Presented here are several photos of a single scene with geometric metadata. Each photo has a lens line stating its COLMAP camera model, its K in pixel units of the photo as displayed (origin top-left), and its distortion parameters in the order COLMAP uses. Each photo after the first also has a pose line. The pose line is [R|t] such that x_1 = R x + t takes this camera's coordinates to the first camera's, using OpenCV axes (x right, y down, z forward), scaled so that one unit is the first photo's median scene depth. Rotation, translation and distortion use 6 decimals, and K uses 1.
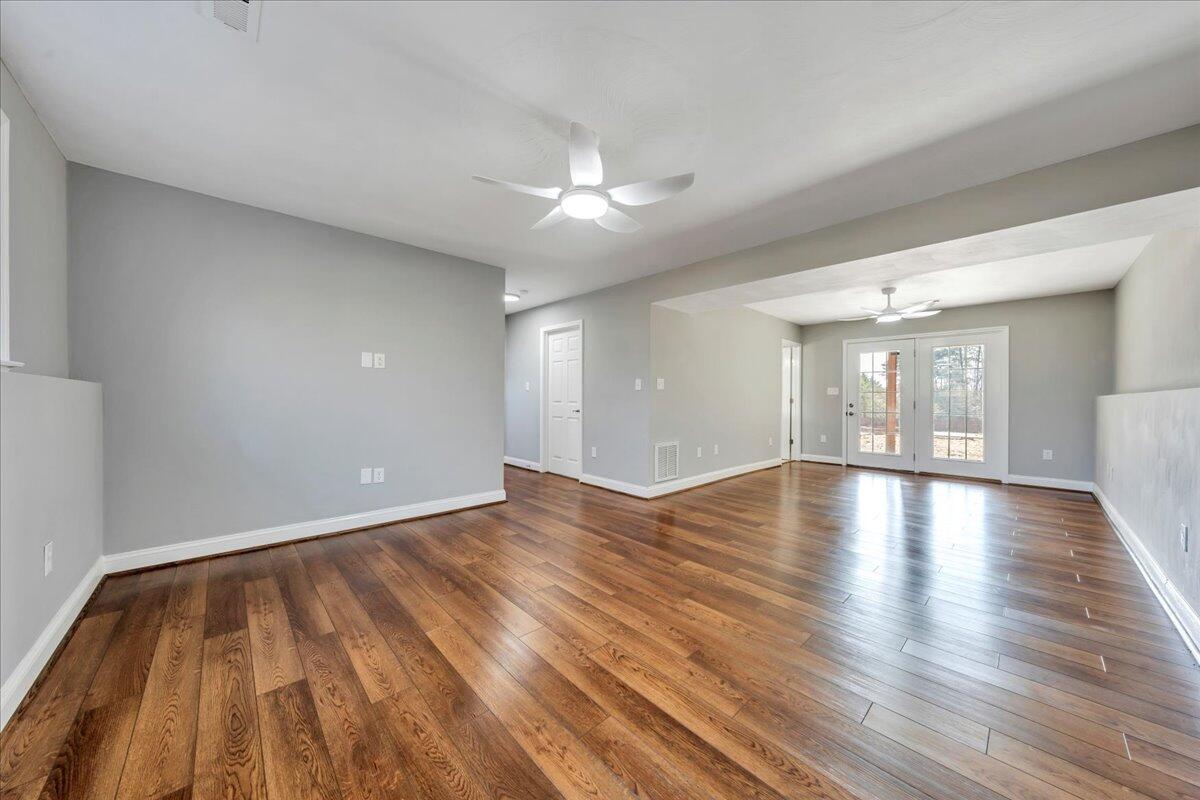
lens RADIAL K [[411.2, 0, 602.9], [0, 411.2, 399.1], [0, 0, 1]] dist [-0.001361, 0.000010]
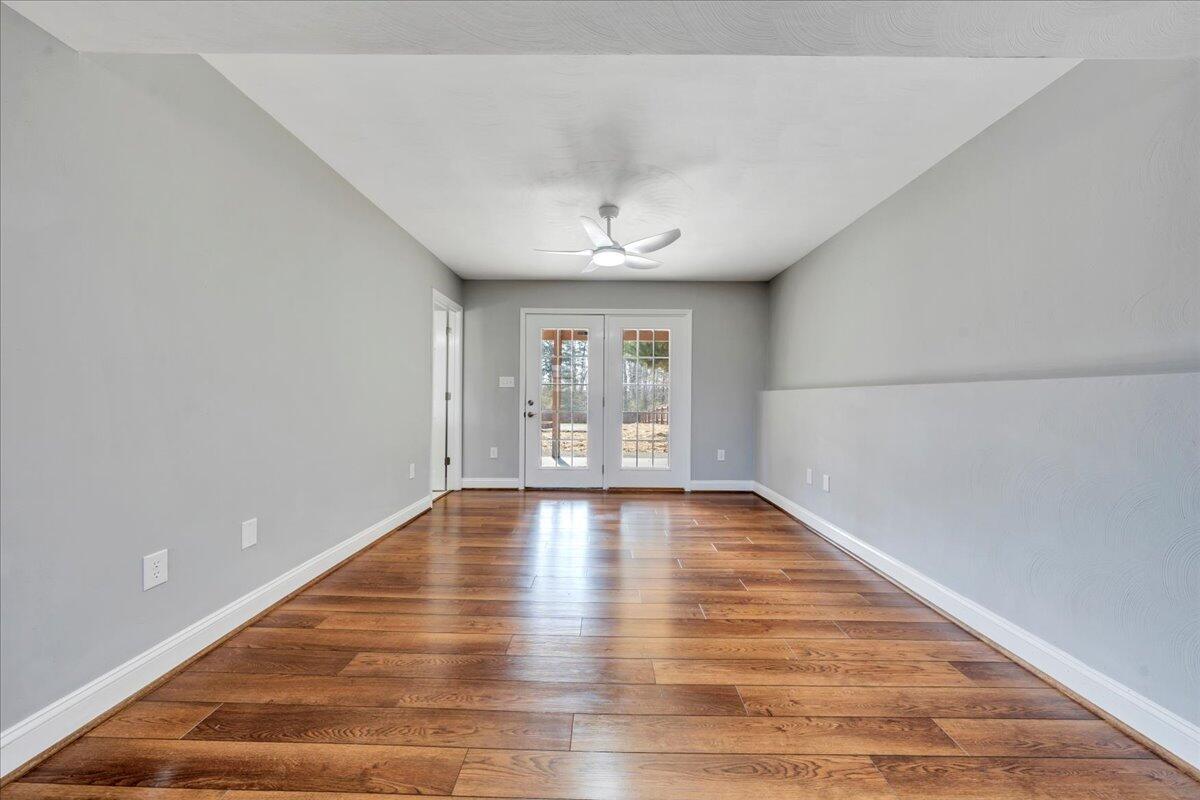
lens RADIAL K [[411.2, 0, 604.9], [0, 411.2, 393.2], [0, 0, 1]] dist [-0.001361, 0.000010]
pose [[0.696522, 0.004044, 0.717525, 0.188090], [-0.002574, 0.999992, -0.003137, 0.000995], [-0.717531, 0.000339, 0.696526, 0.418404]]
